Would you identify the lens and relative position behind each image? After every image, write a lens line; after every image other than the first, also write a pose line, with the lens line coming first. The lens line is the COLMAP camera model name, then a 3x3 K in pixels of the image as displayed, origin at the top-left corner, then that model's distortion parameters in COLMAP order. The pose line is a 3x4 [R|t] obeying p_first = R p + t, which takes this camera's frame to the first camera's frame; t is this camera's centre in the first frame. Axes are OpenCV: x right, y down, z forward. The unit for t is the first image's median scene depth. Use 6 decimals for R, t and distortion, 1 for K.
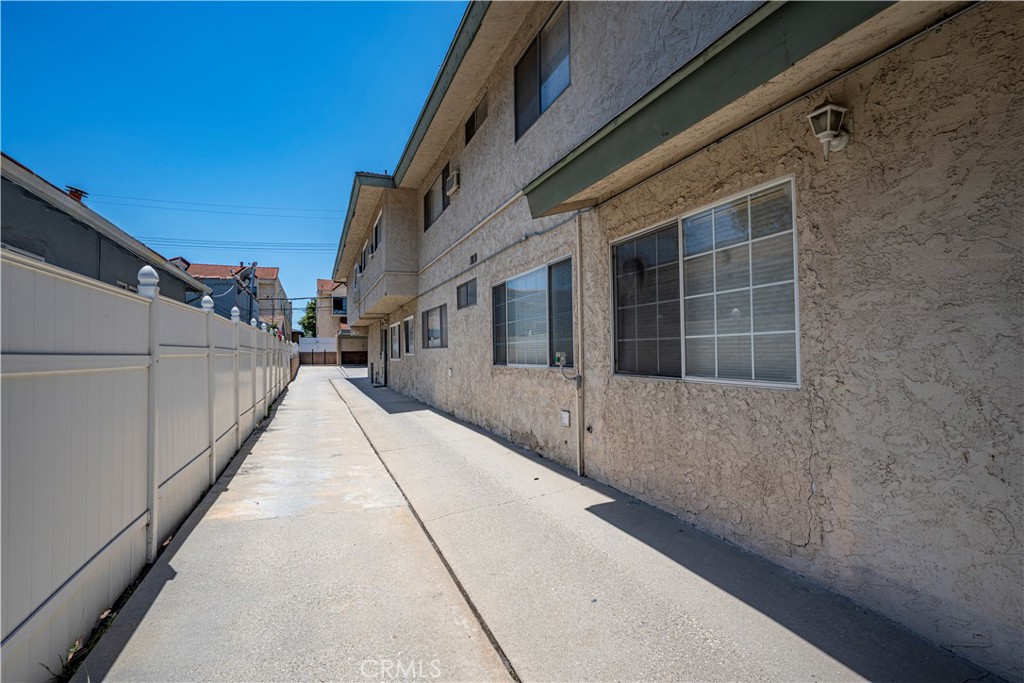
lens RADIAL K [[501.3, 0, 514.3], [0, 501.3, 340.9], [0, 0, 1]] dist [0.004824, 0.000432]
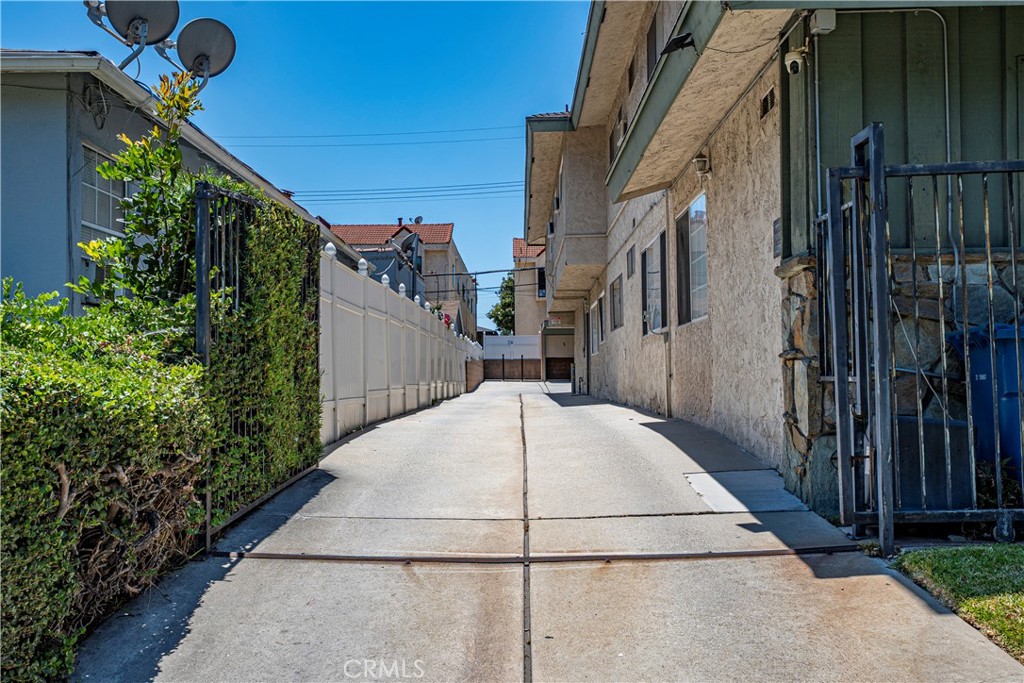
lens RADIAL K [[1027.0, 0, 511.6], [0, 1027.0, 341.6], [0, 0, 1]] dist [0.003422, 0.000000]
pose [[0.925615, -0.010306, -0.378326, 0.124157], [0.007249, 0.999929, -0.009506, 0.020000], [0.378396, 0.006056, 0.925624, -0.238371]]
